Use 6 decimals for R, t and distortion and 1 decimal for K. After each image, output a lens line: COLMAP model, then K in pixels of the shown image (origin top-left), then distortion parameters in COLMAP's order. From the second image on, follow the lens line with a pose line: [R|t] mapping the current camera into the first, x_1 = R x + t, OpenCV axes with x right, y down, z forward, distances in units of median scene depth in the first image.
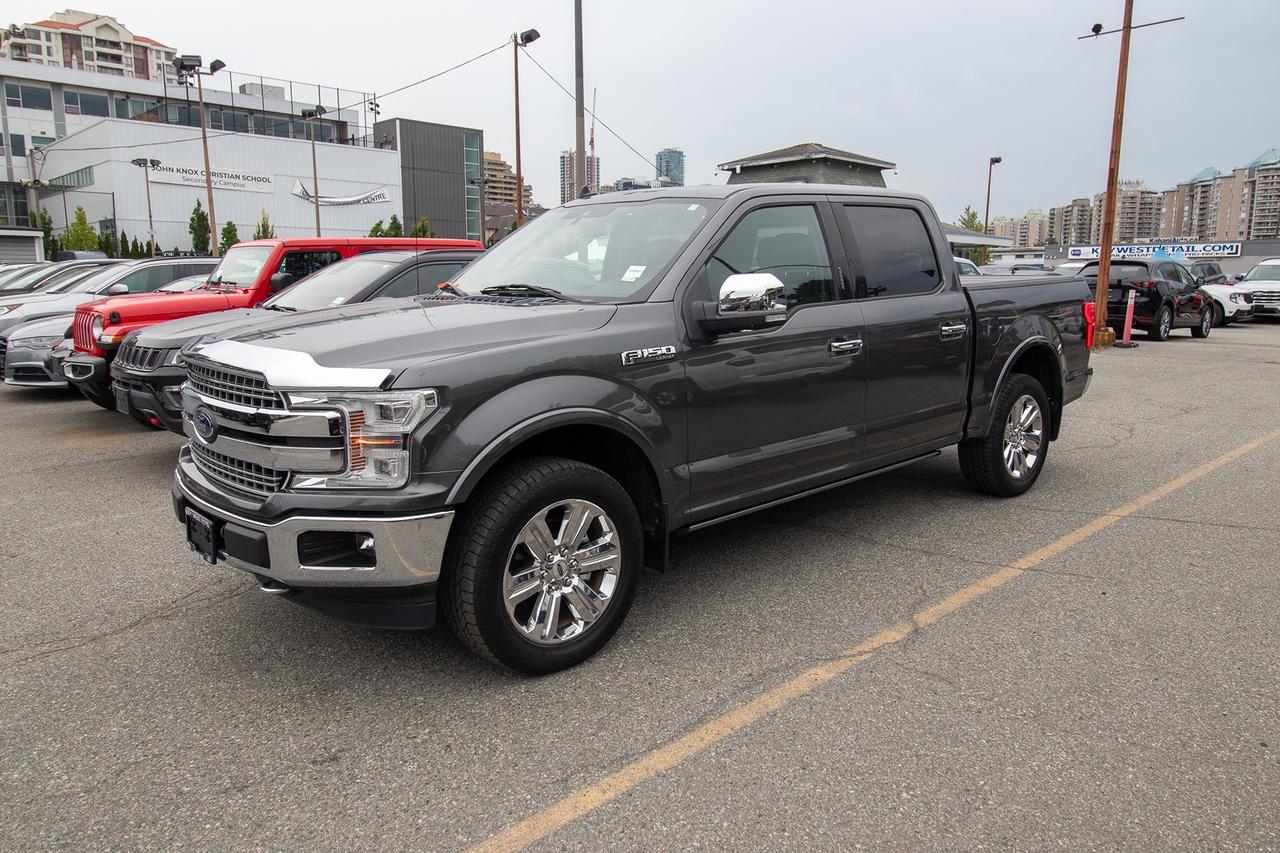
lens RADIAL K [[867.3, 0, 640.0], [0, 867.3, 426.5], [0, 0, 1]] dist [0.011840, -0.000887]
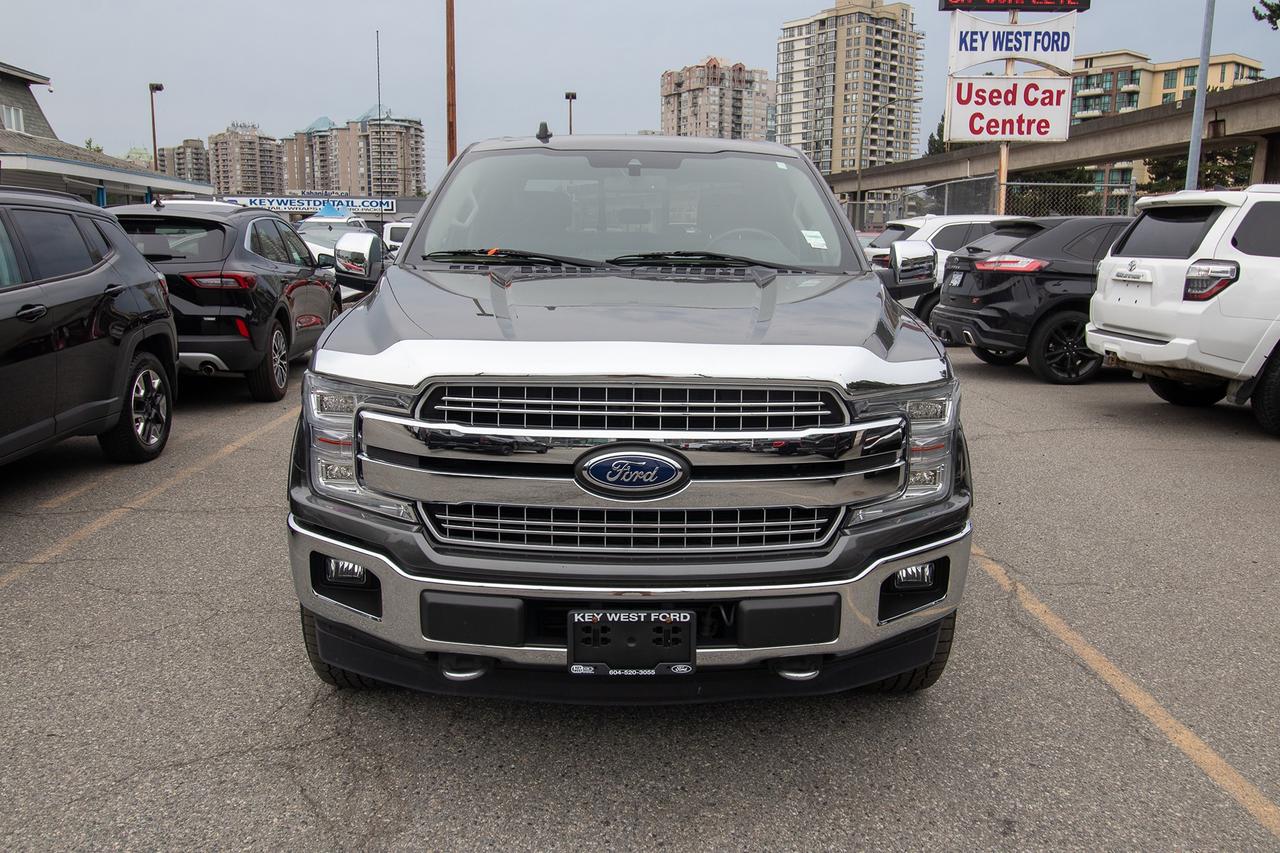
lens RADIAL K [[1032.2, 0, 636.8], [0, 1032.2, 426.7], [0, 0, 1]] dist [0.014207, -0.006119]
pose [[0.670166, -0.126759, 0.731306, -0.955174], [0.114090, 0.991191, 0.067254, -0.079191], [-0.733390, 0.038363, 0.678725, 0.425253]]
